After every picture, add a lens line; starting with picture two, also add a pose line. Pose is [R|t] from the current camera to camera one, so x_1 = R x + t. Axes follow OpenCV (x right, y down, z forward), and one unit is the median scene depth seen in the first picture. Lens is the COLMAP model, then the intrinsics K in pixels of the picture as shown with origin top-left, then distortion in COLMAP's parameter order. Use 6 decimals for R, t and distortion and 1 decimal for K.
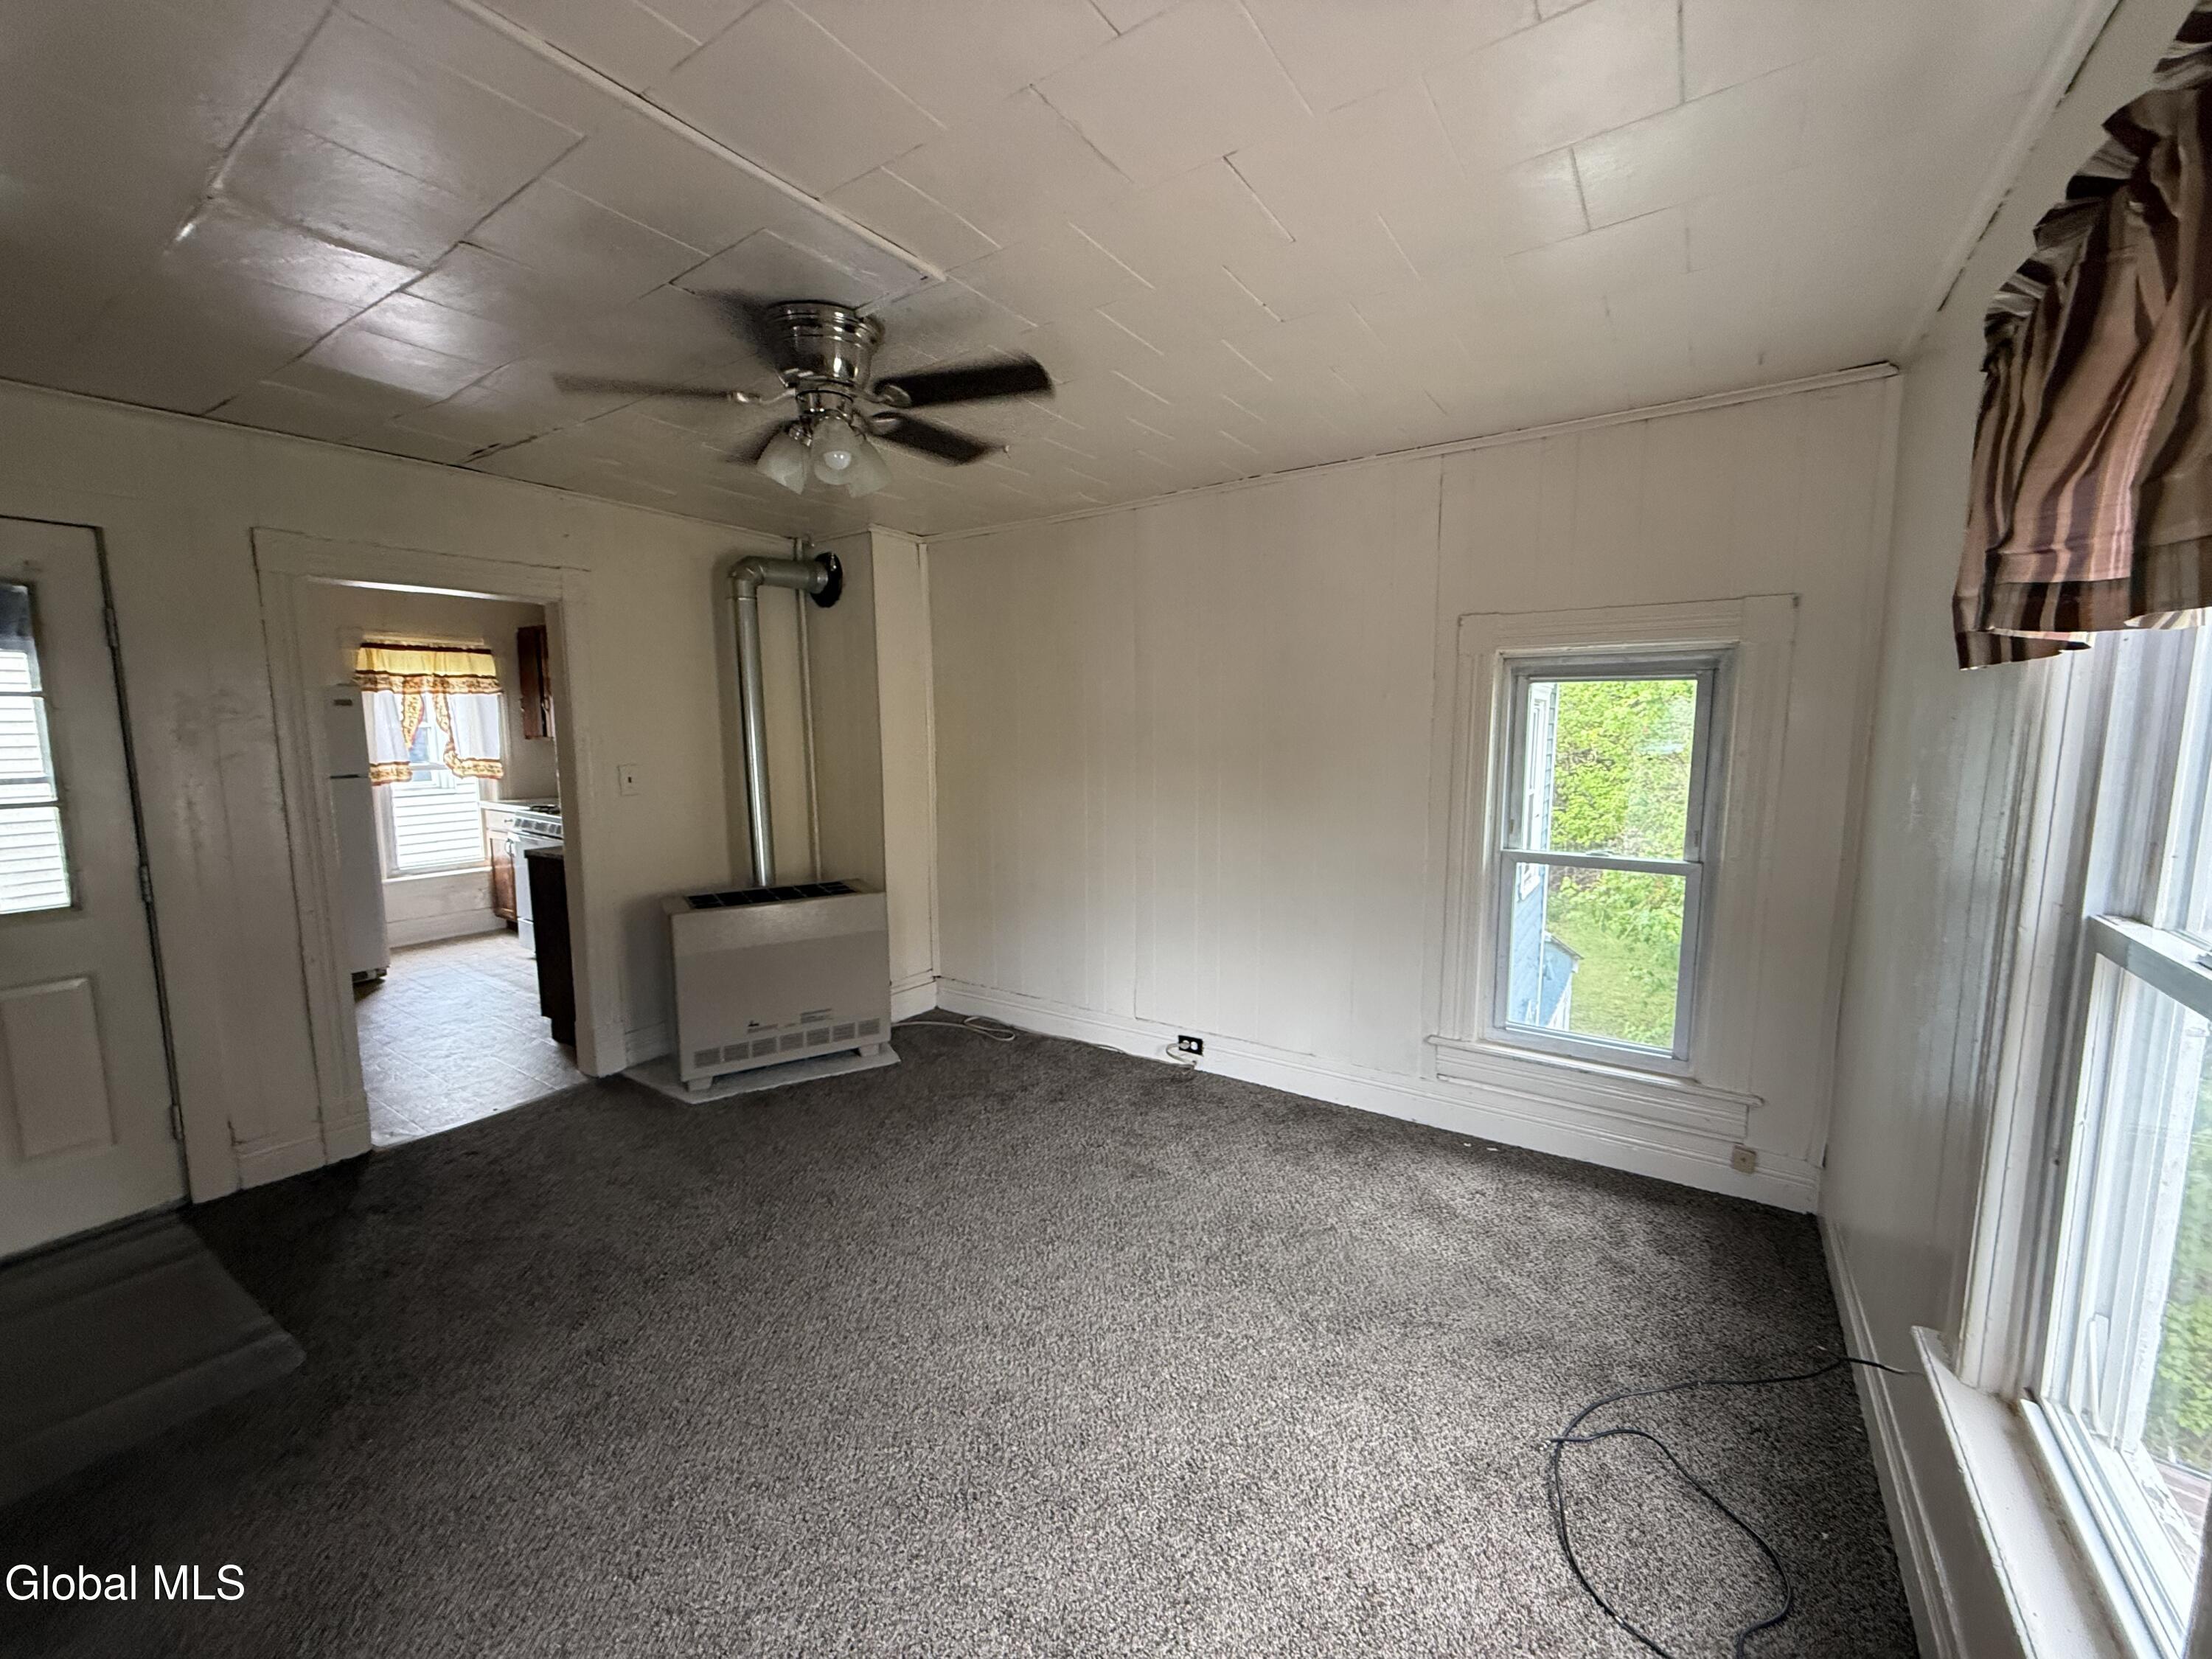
lens RADIAL K [[881.8, 0, 1105.3], [0, 881.8, 830.6], [0, 0, 1]] dist [0.000789, -0.000176]
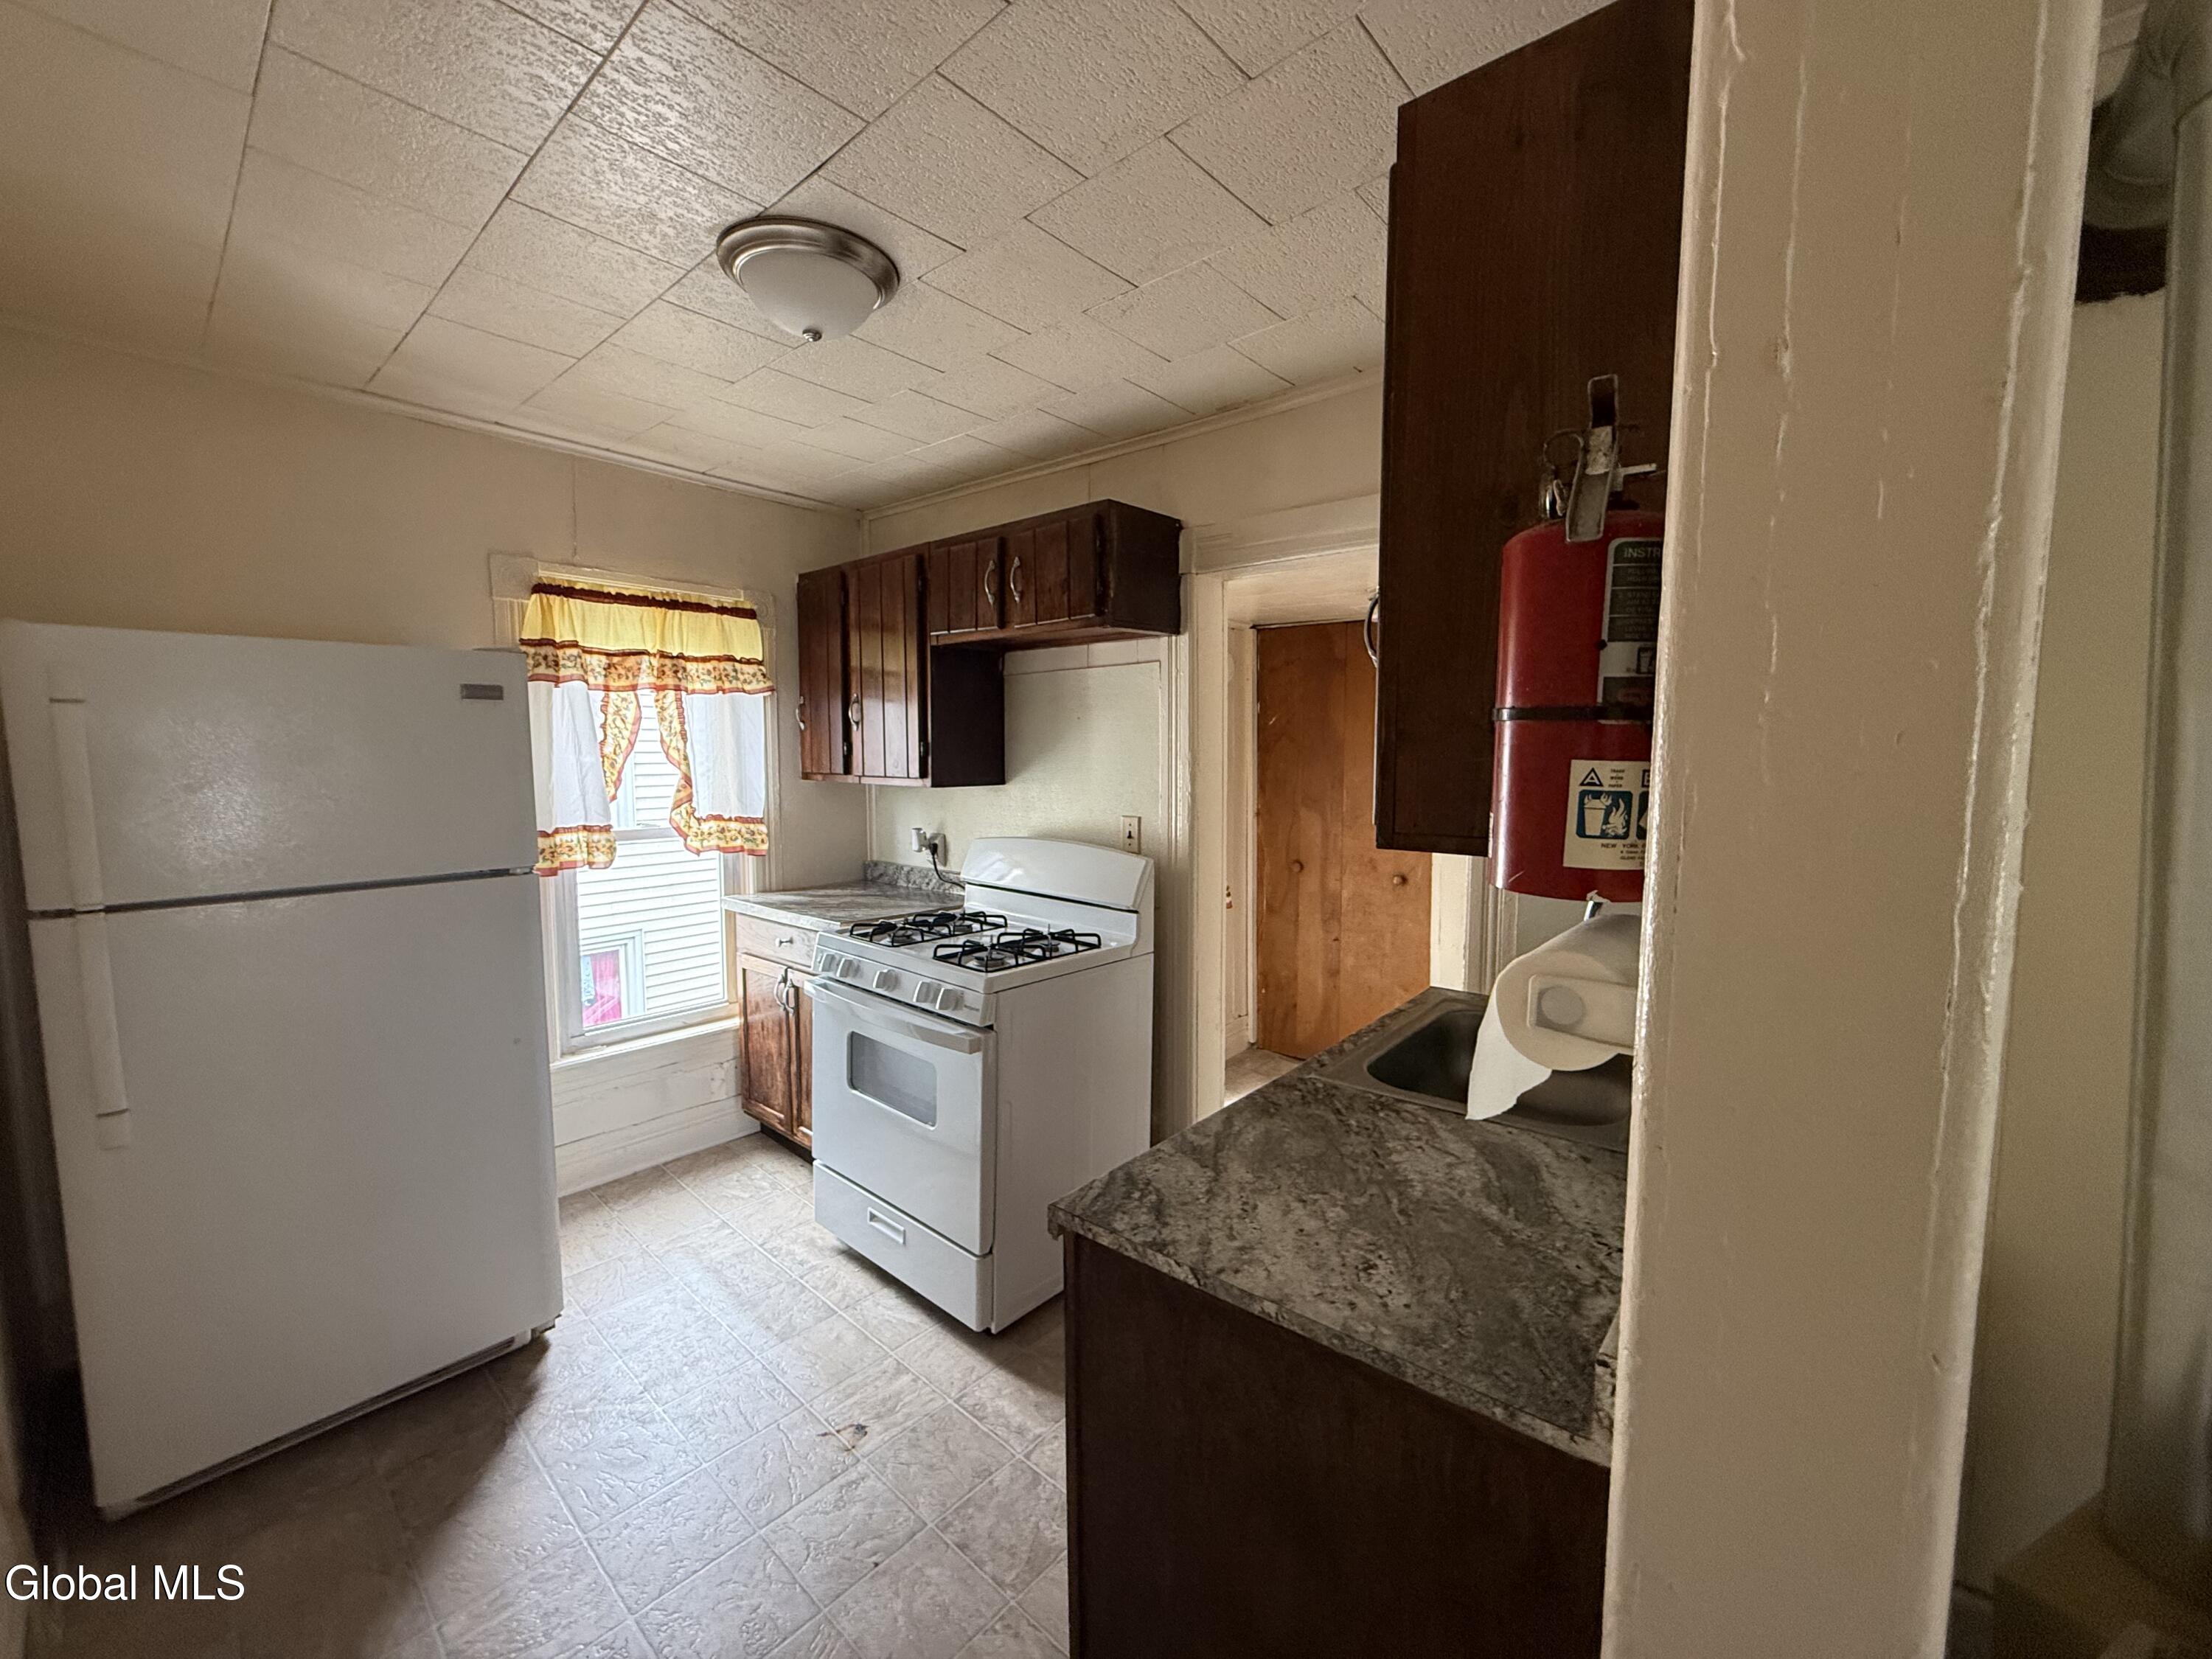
lens RADIAL K [[881.8, 0, 1096.0], [0, 881.8, 826.8], [0, 0, 1]] dist [0.000789, -0.000176]
pose [[0.990220, 0.004833, -0.139430, -0.440565], [-0.011465, 0.998838, -0.046805, -0.056190], [0.139042, 0.047946, 0.989125, 0.536119]]
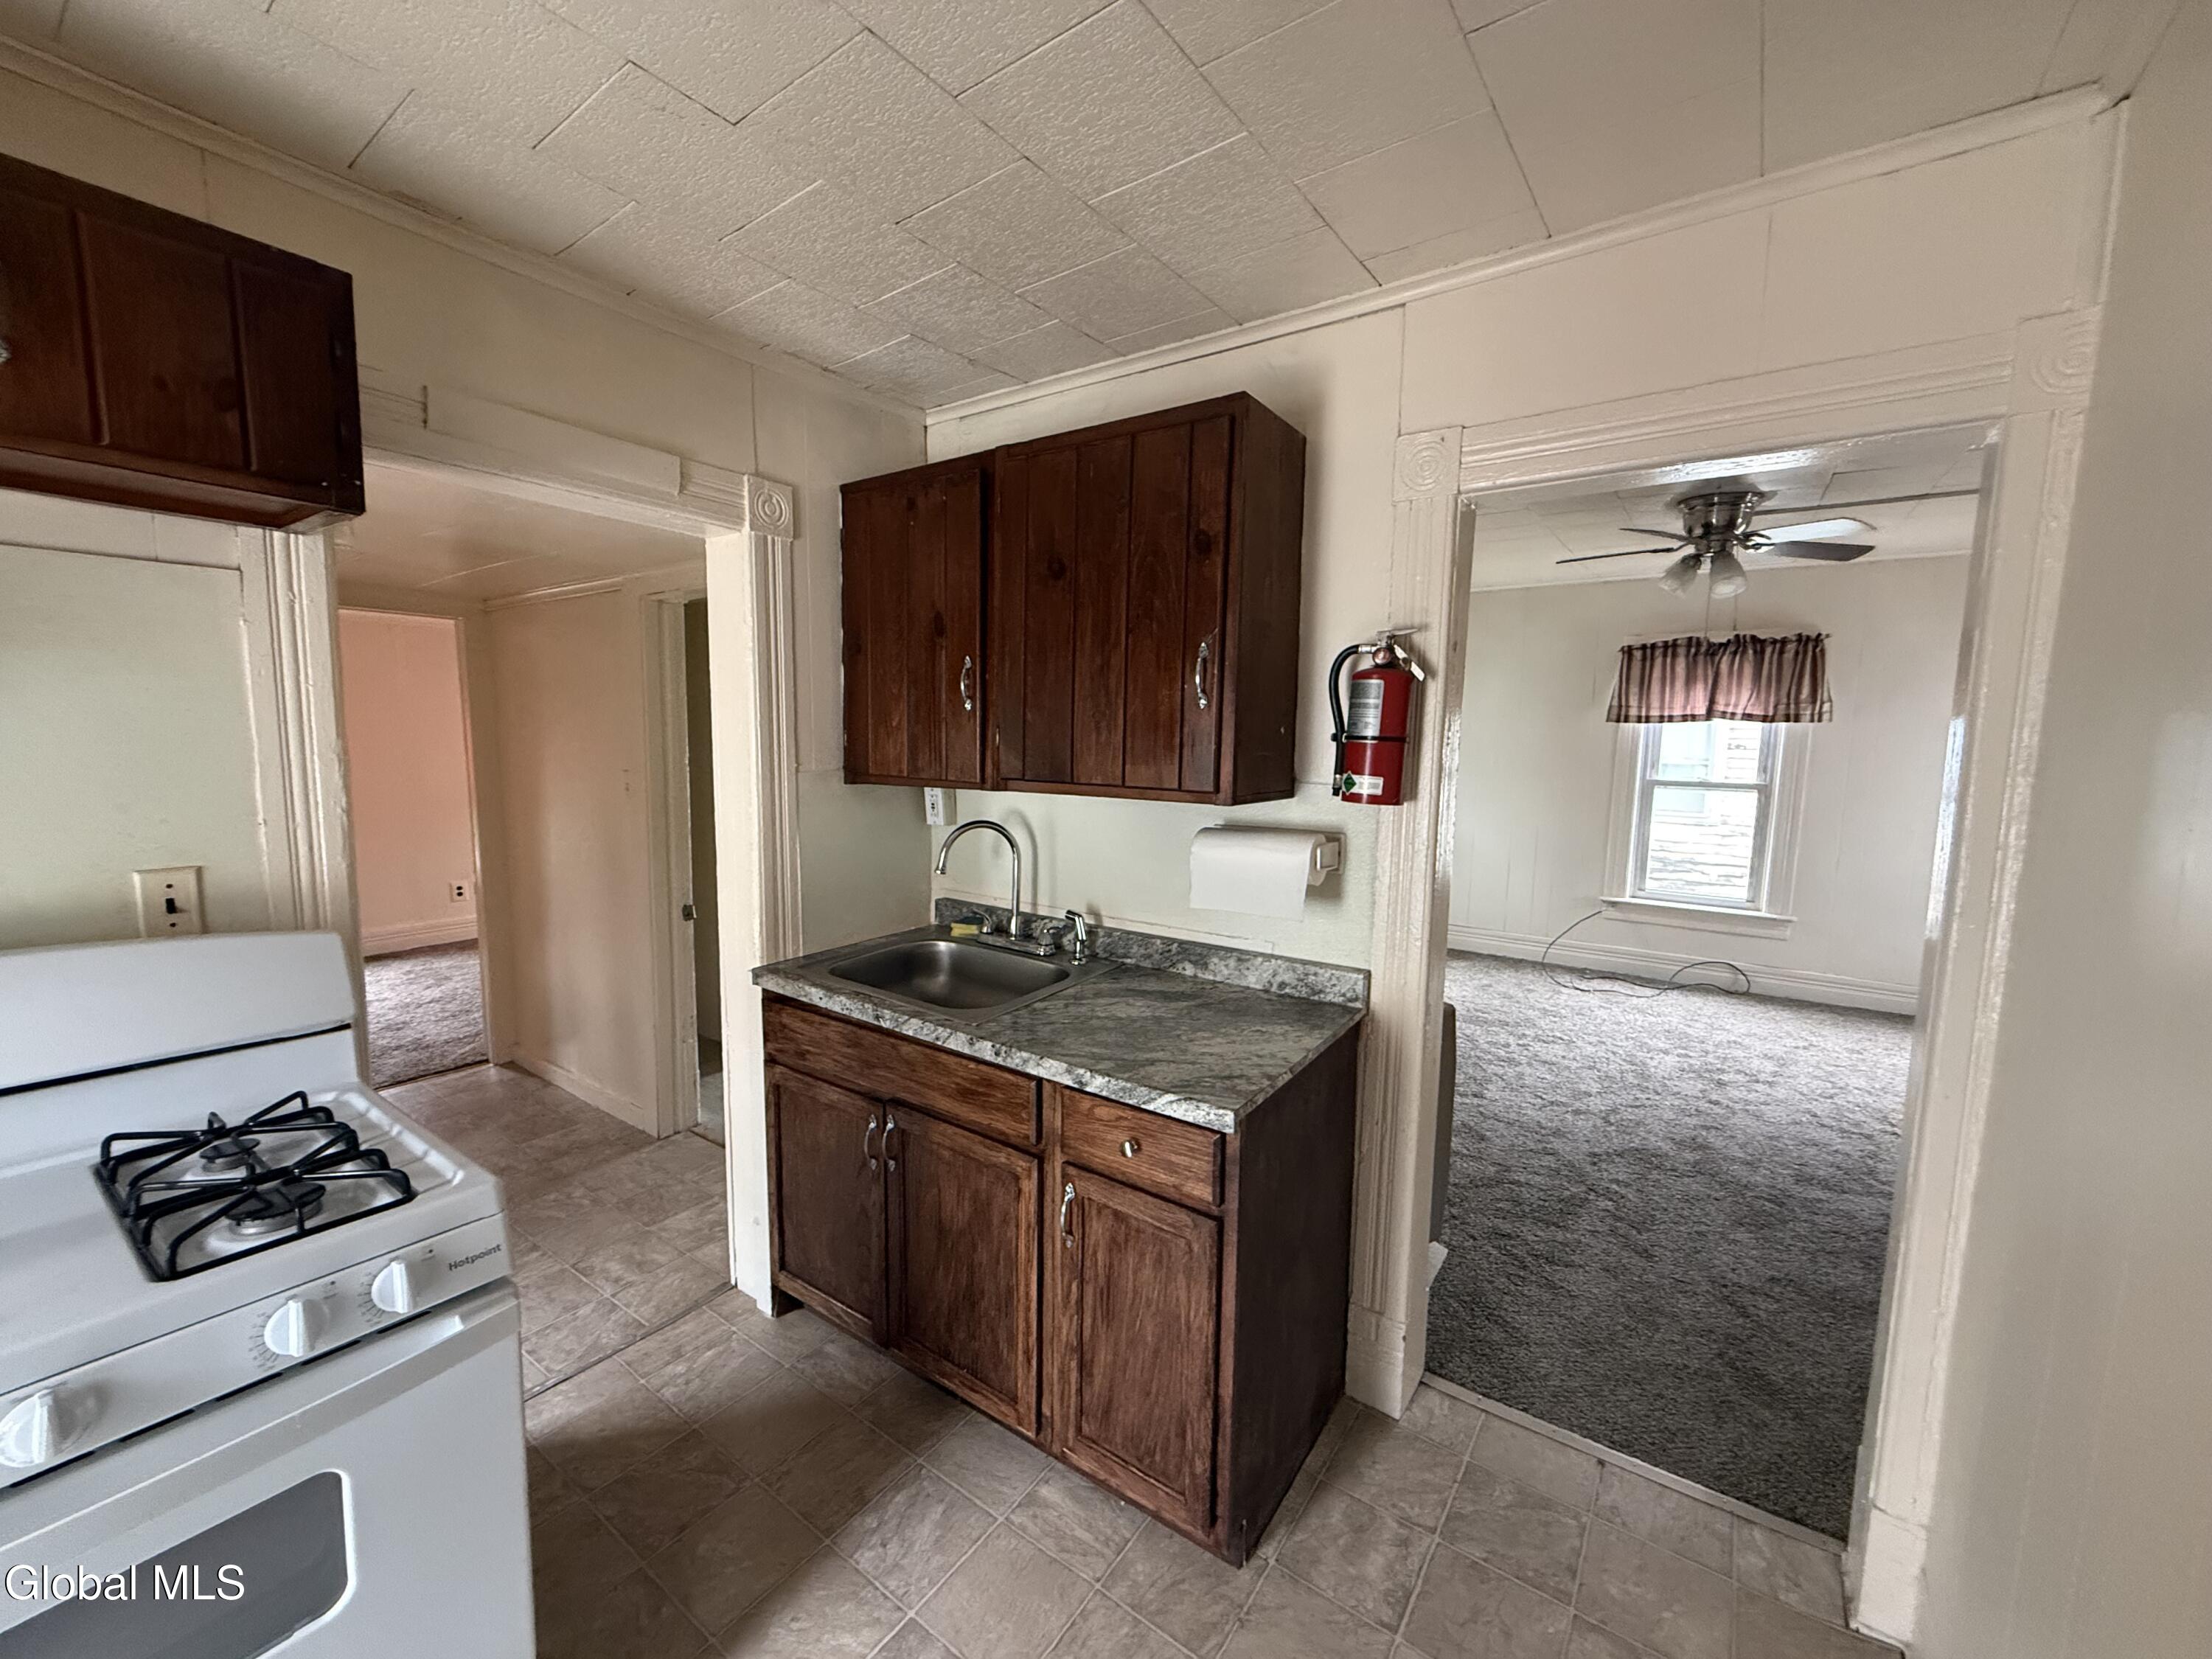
lens RADIAL K [[881.8, 0, 1092.2], [0, 881.8, 822.1], [0, 0, 1]] dist [0.000789, -0.000176]
pose [[0.031561, -0.102549, 0.994227, -0.927587], [0.119971, 0.987920, 0.098090, -0.116280], [-0.992276, 0.116182, 0.043482, 0.920901]]
